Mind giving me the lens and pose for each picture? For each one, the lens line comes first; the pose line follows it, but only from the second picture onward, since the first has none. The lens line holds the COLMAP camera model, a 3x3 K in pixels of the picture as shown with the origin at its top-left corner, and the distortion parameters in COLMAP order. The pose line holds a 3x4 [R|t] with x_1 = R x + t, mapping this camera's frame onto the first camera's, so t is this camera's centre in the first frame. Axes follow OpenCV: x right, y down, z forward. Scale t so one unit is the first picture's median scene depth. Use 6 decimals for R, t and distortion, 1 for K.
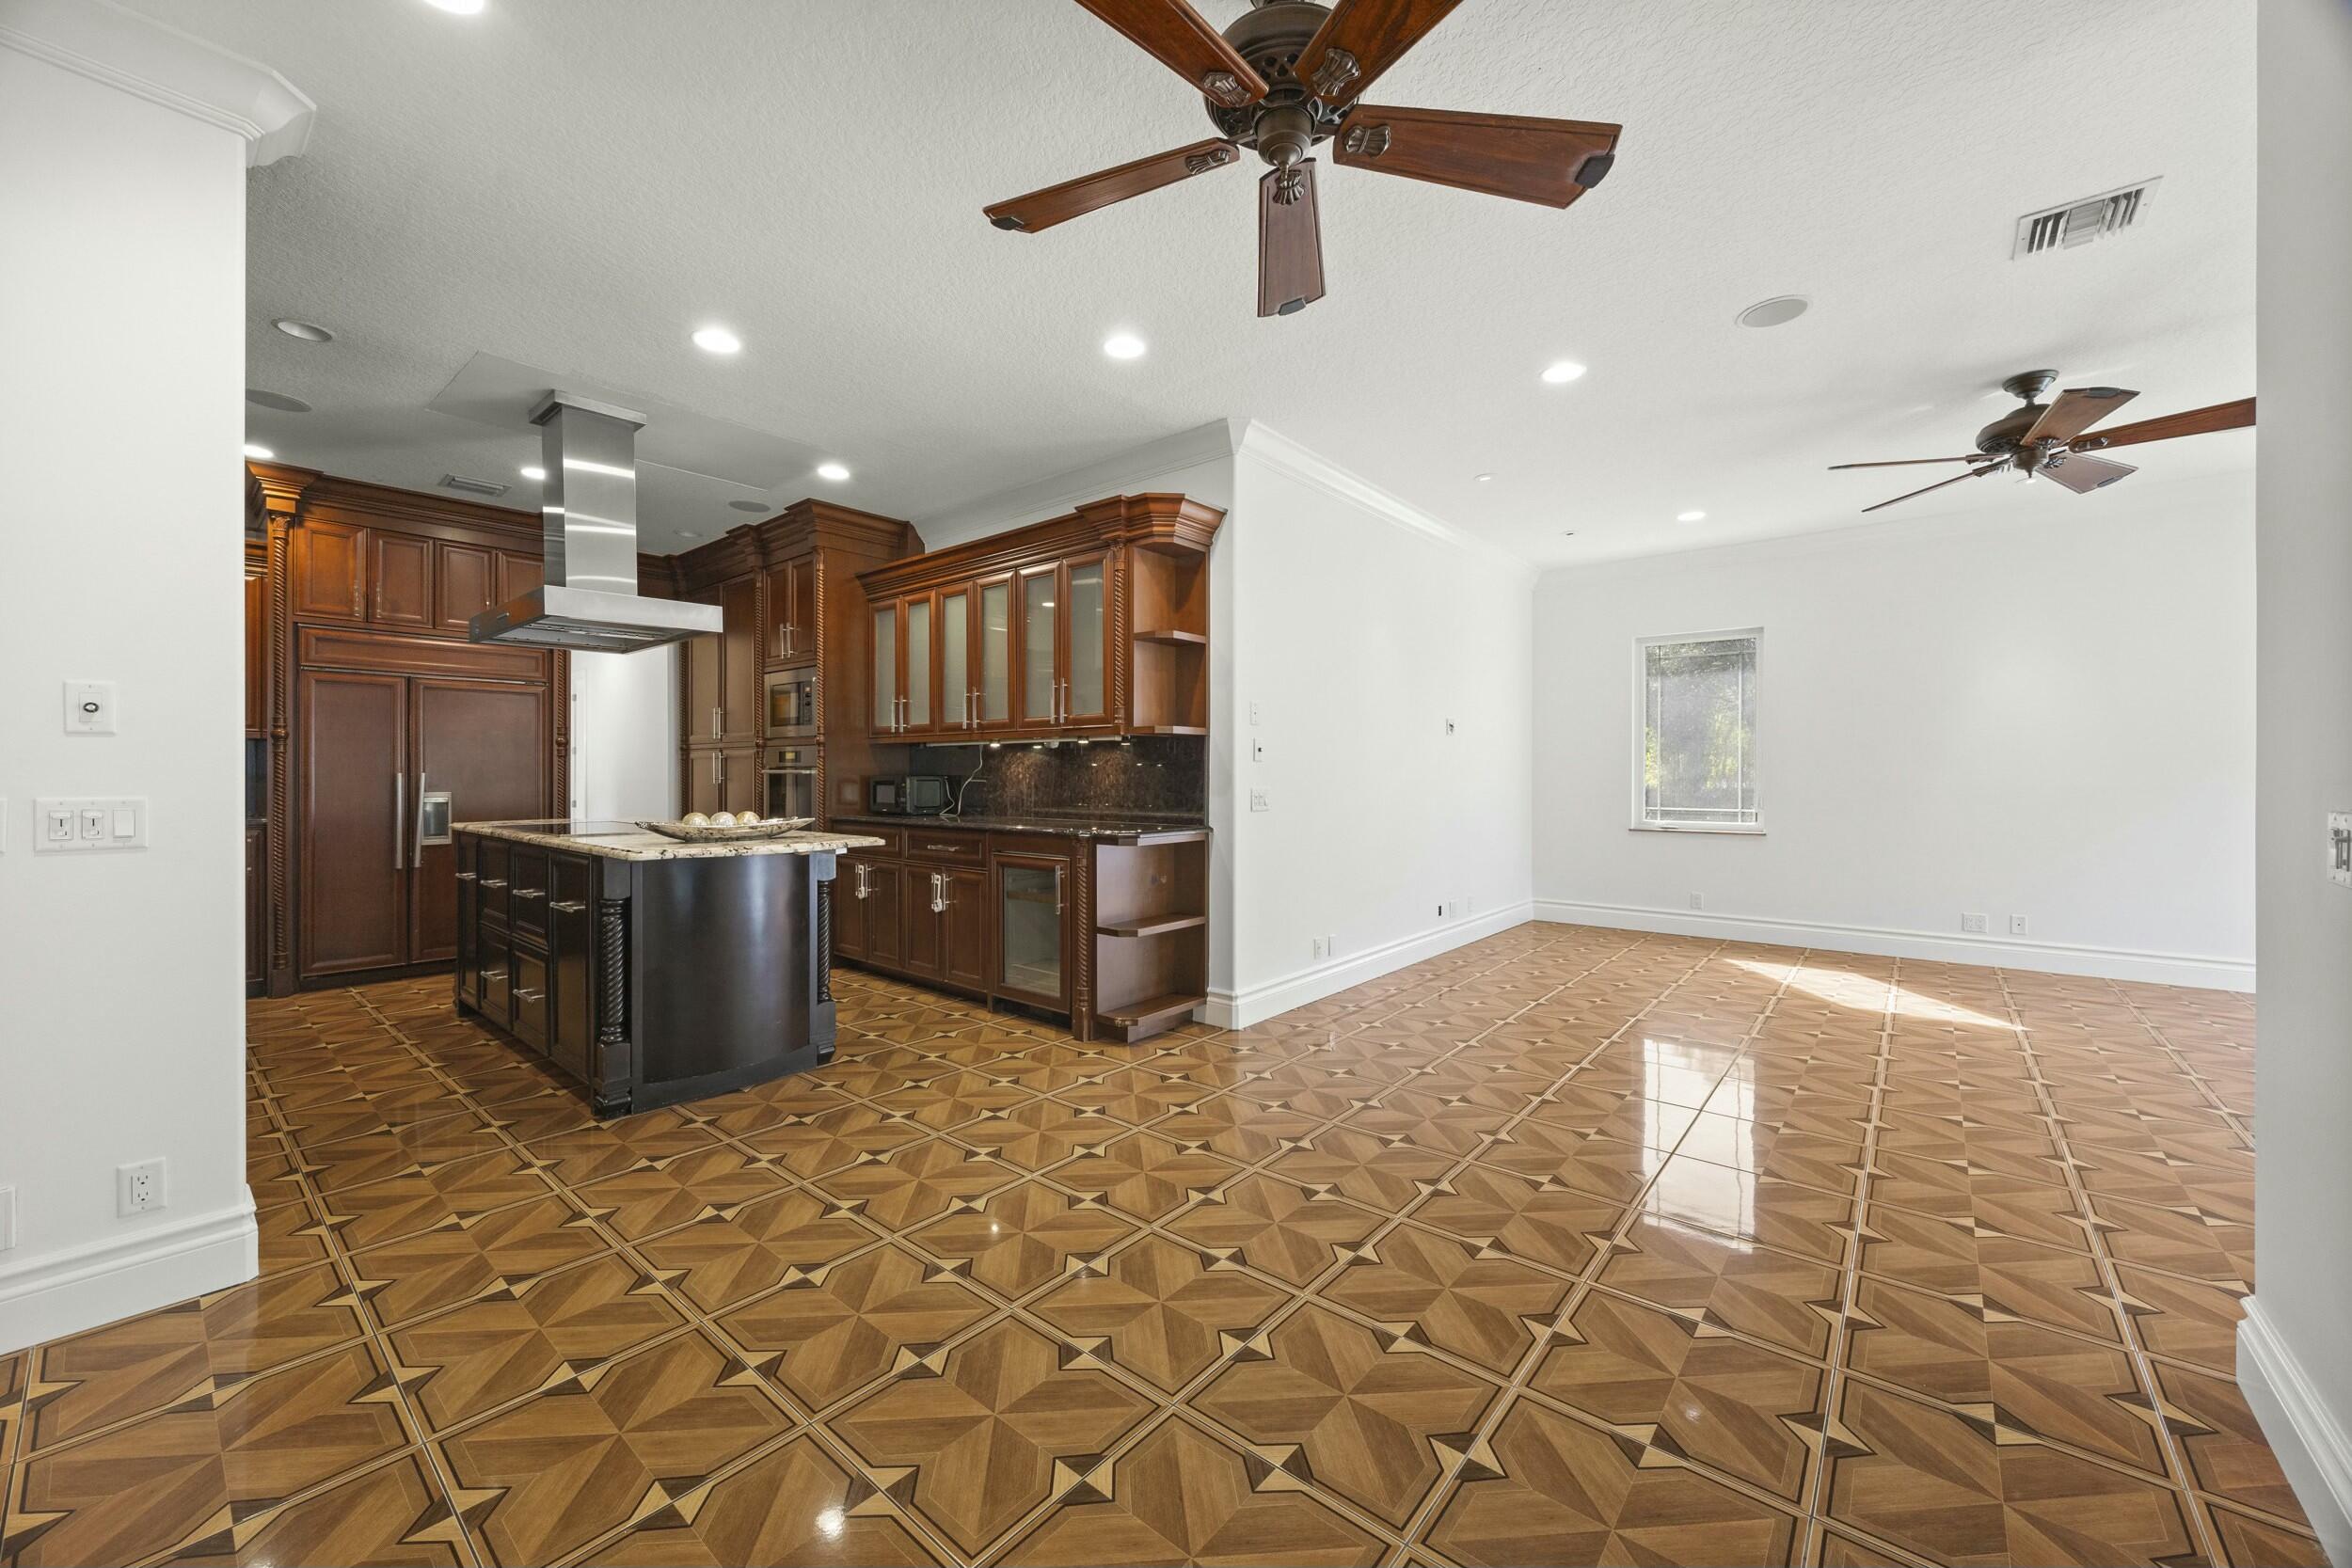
lens RADIAL K [[901.3, 0, 1168.6], [0, 901.3, 778.5], [0, 0, 1]] dist [-0.001587, 0.000123]
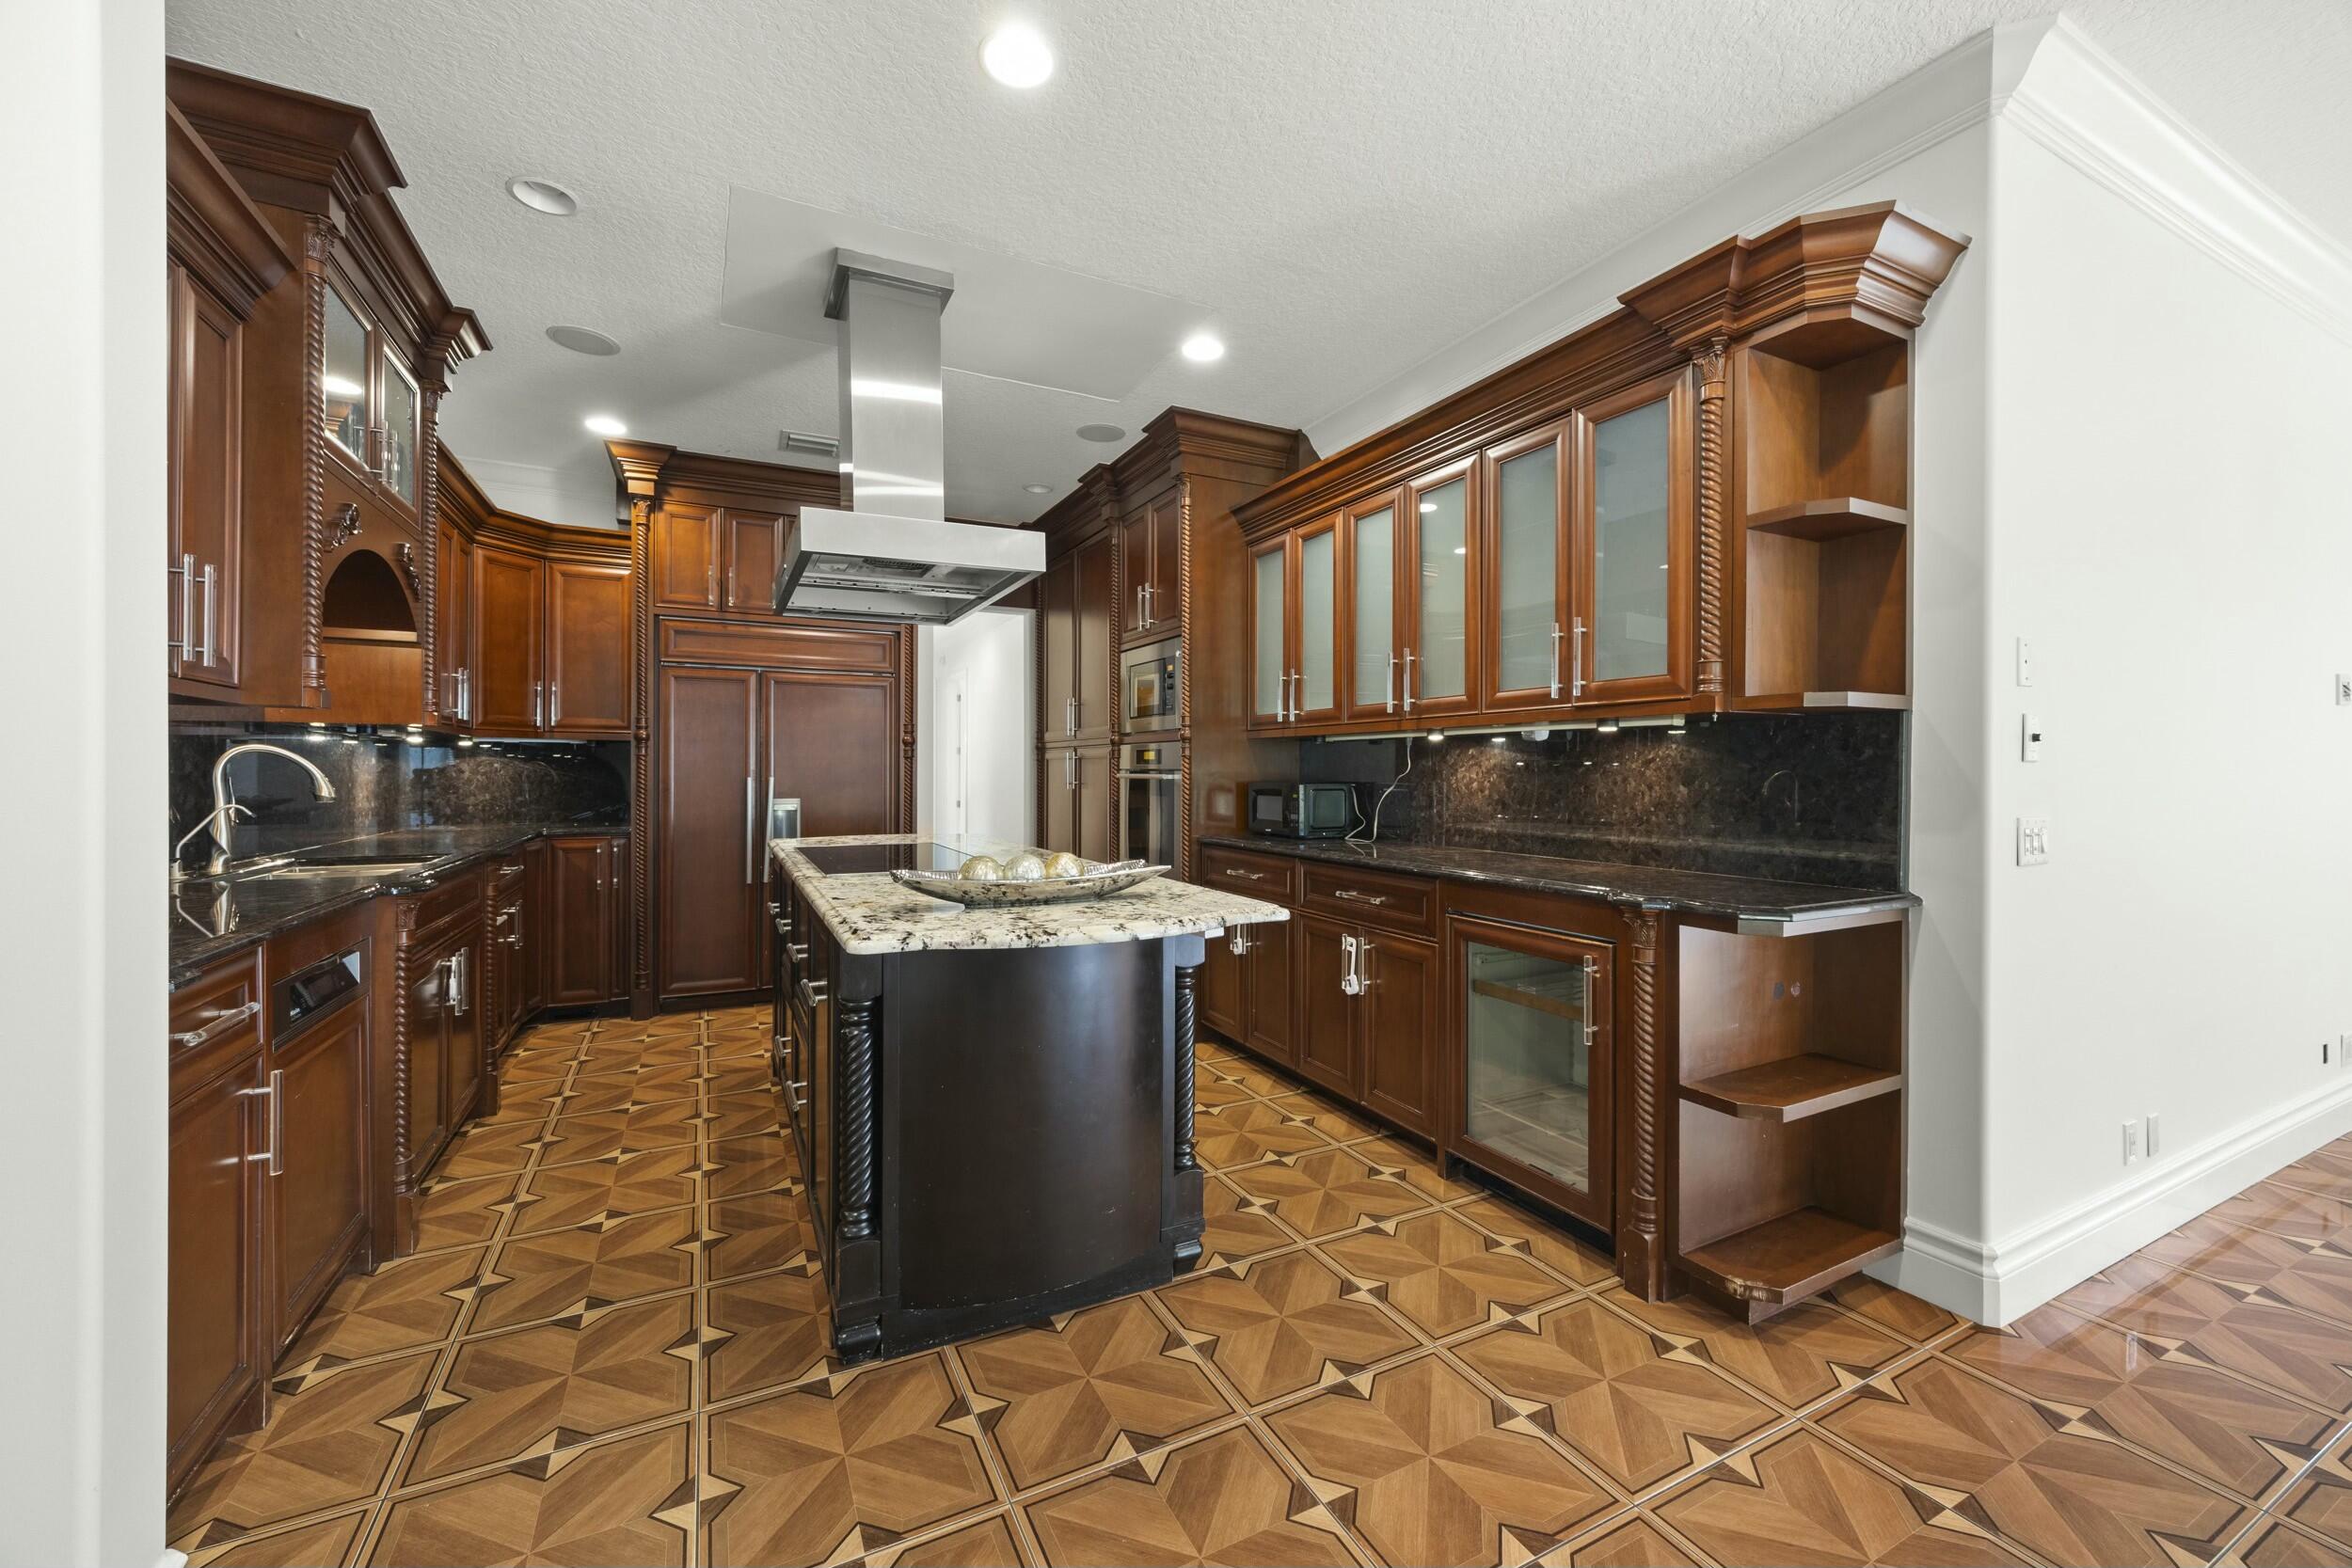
lens RADIAL K [[901.3, 0, 1159.4], [0, 901.3, 776.9], [0, 0, 1]] dist [-0.001587, 0.000123]
pose [[0.919525, 0.003542, -0.393016, -0.141237], [-0.002781, 0.999993, 0.002505, -0.011303], [0.393022, -0.001210, 0.919528, 0.382400]]
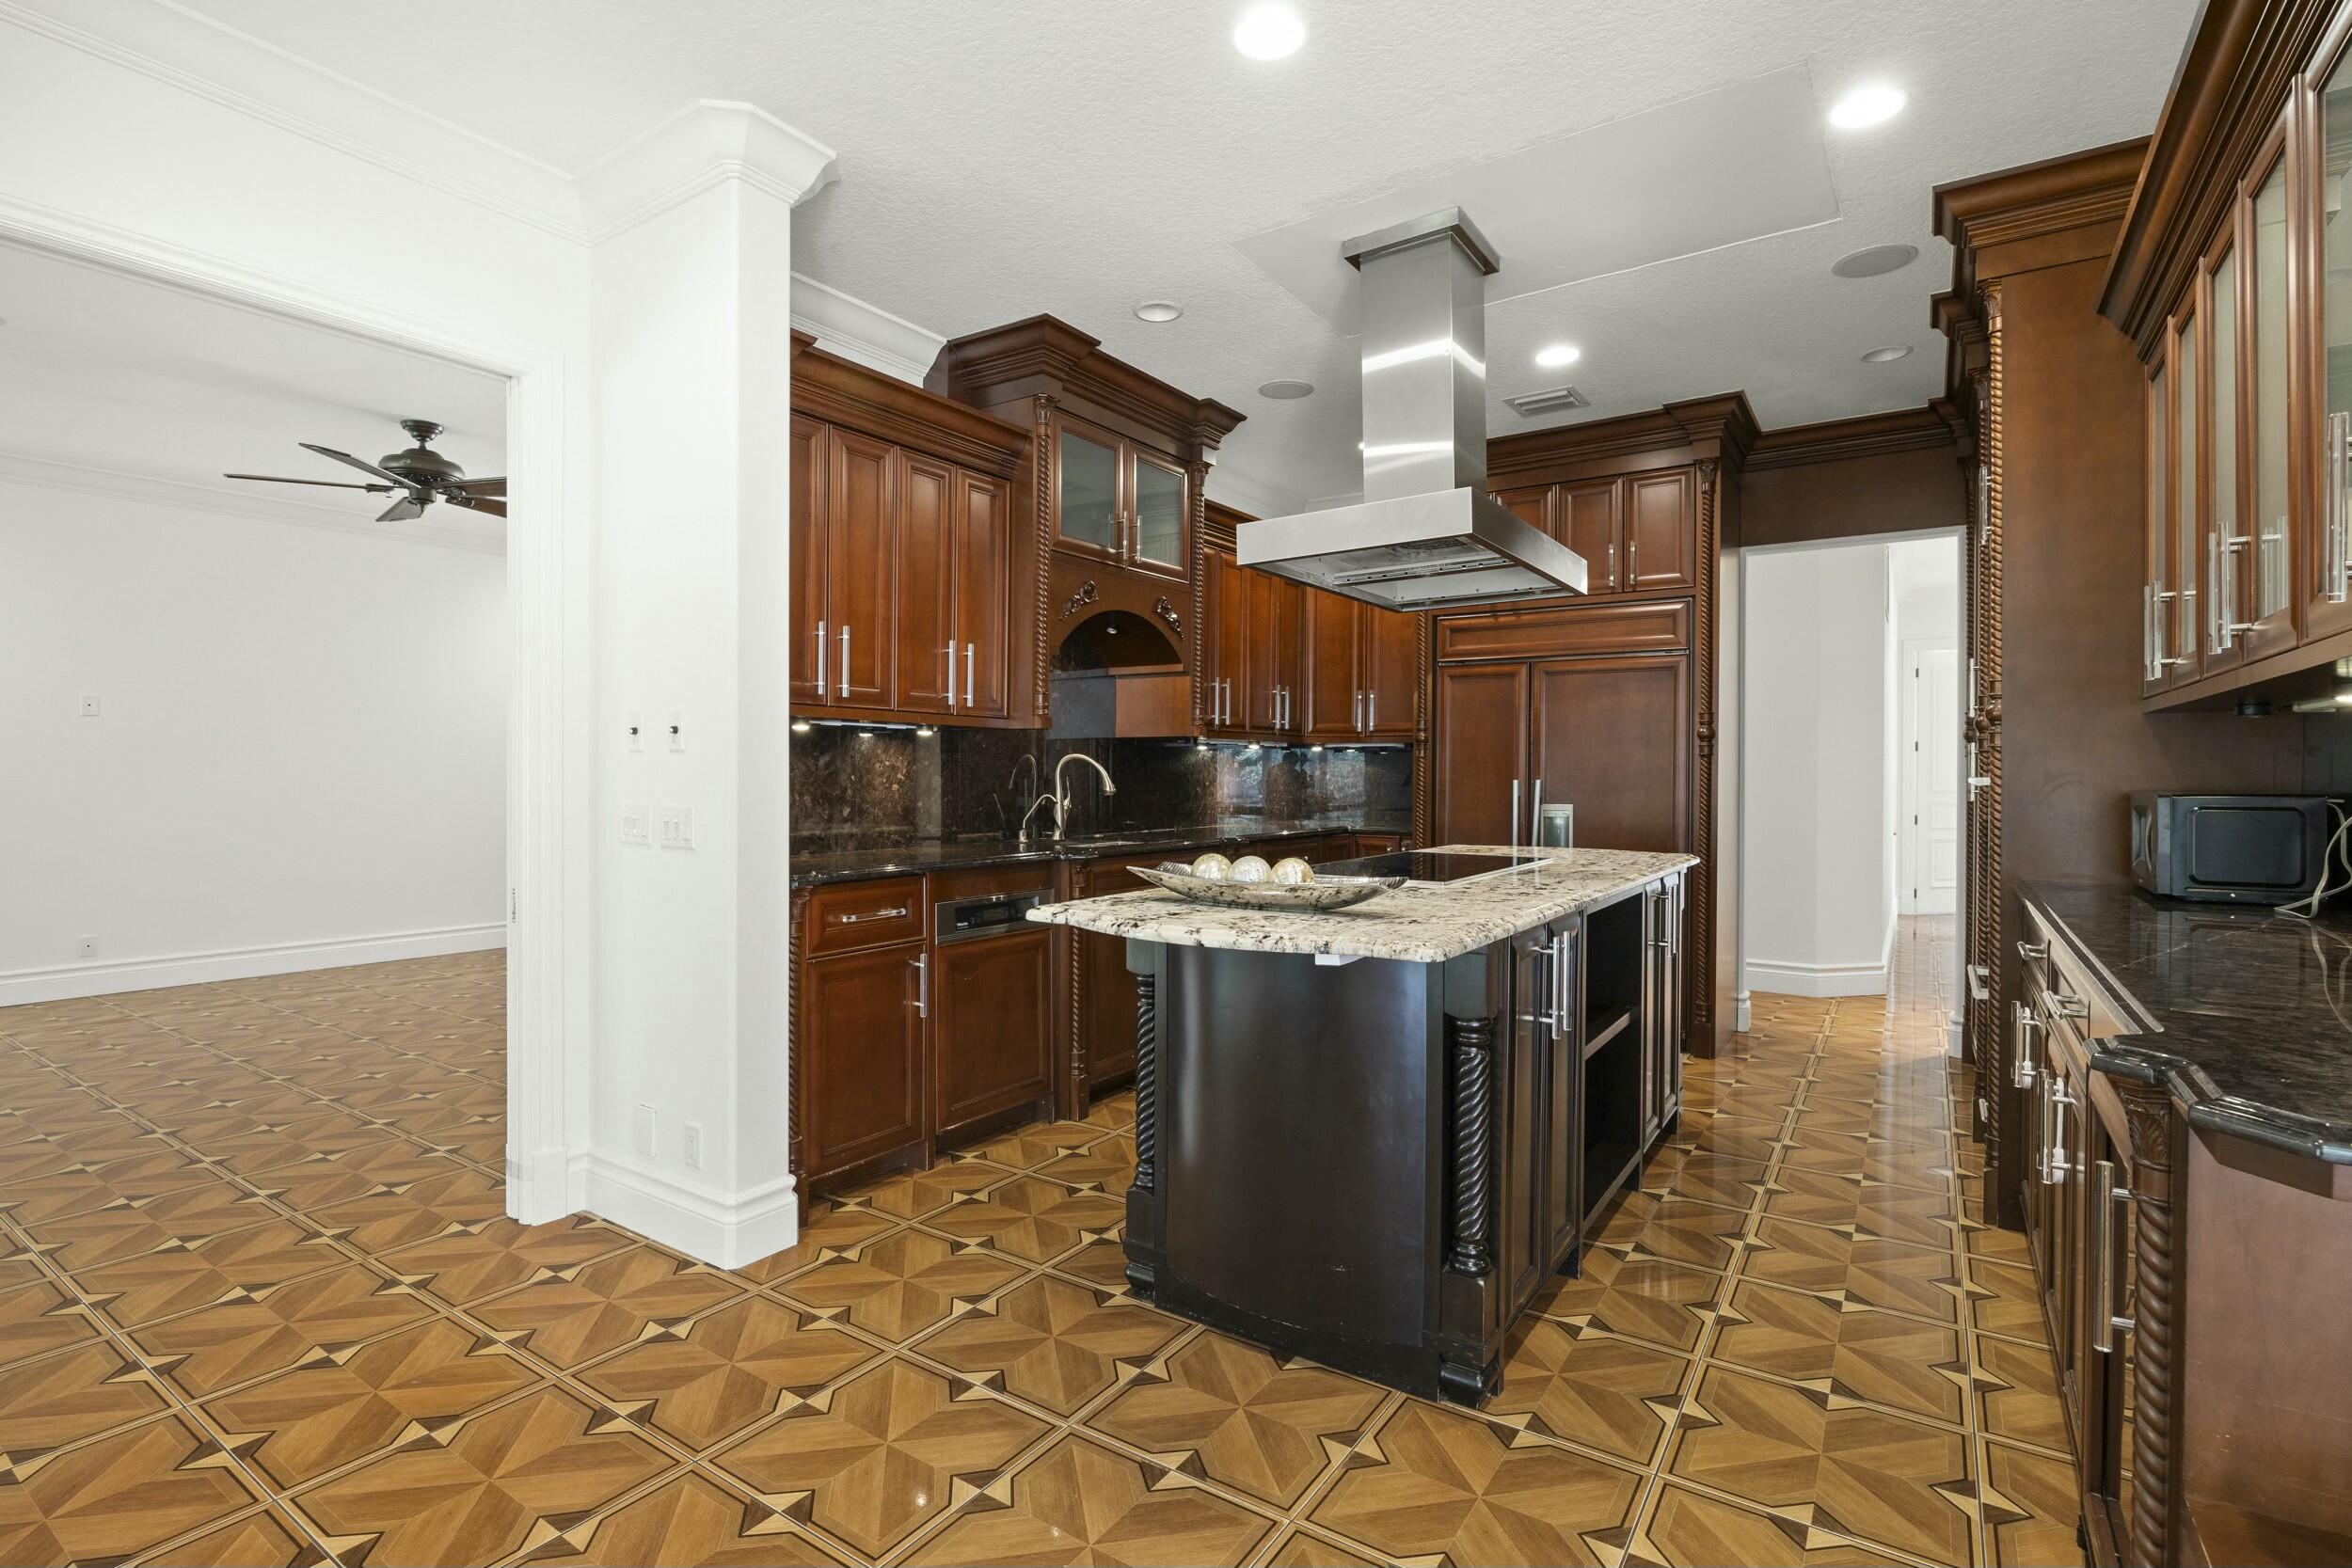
lens RADIAL K [[1121.0, 0, 1179.1], [0, 1121.0, 776.6], [0, 0, 1]] dist [-0.015738, 0.000925]
pose [[0.102409, 0.001797, -0.994741, 0.156588], [-0.006029, 0.999981, 0.001186, -0.009820], [0.994724, 0.005876, 0.102418, 0.679821]]
